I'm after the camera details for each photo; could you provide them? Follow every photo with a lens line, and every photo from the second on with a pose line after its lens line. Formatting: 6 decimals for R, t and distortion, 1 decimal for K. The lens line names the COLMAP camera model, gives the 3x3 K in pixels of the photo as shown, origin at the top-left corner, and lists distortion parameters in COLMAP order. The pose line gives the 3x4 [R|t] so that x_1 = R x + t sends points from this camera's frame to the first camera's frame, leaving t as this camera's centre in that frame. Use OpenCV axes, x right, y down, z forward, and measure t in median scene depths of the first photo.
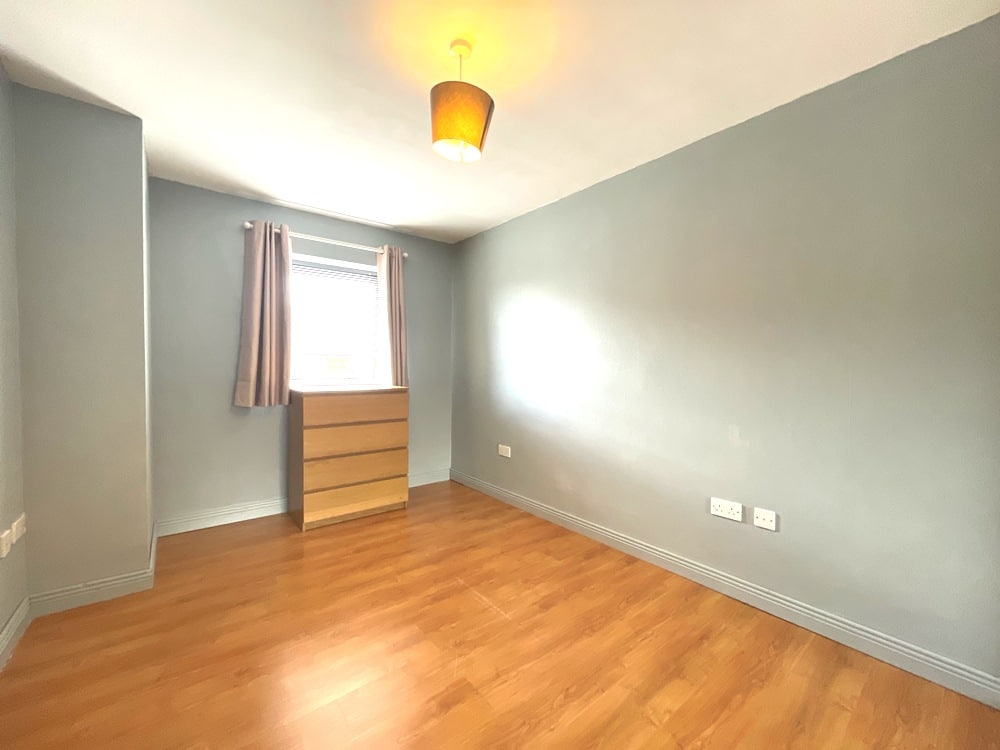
lens RADIAL K [[405.3, 0, 497.6], [0, 405.3, 374.5], [0, 0, 1]] dist [-0.000798, 0.000052]
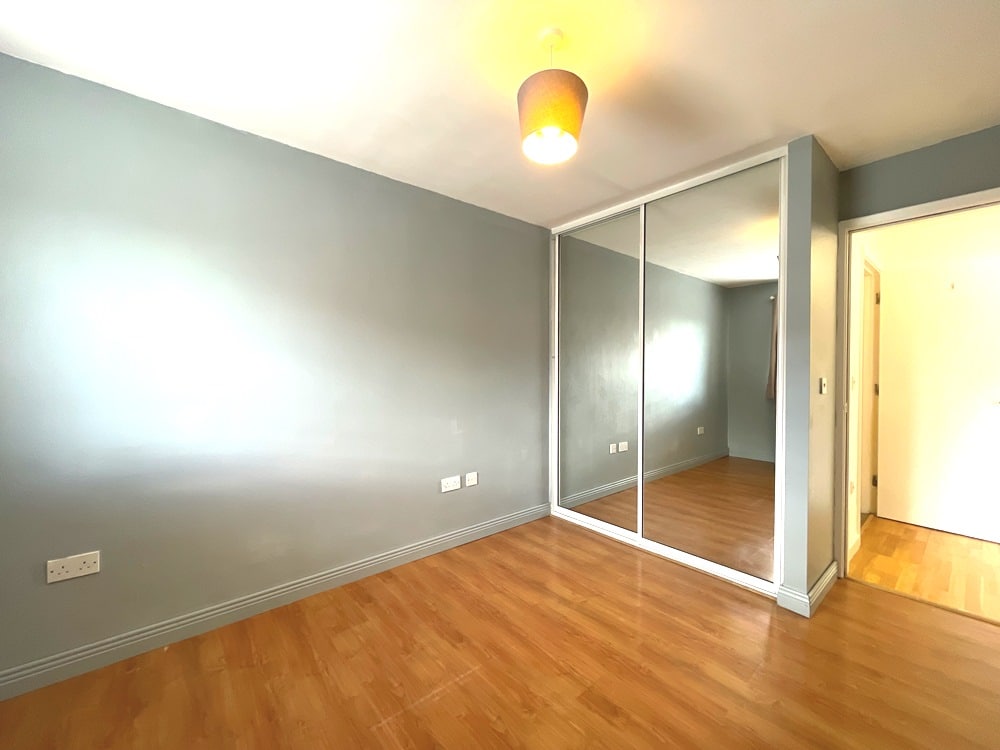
lens RADIAL K [[405.3, 0, 497.6], [0, 405.3, 374.5], [0, 0, 1]] dist [-0.000798, 0.000052]
pose [[-0.033315, -0.011938, 0.999374, -0.784811], [0.024417, 0.999620, 0.012755, -0.041386], [-0.999147, 0.024827, -0.033011, 0.900944]]
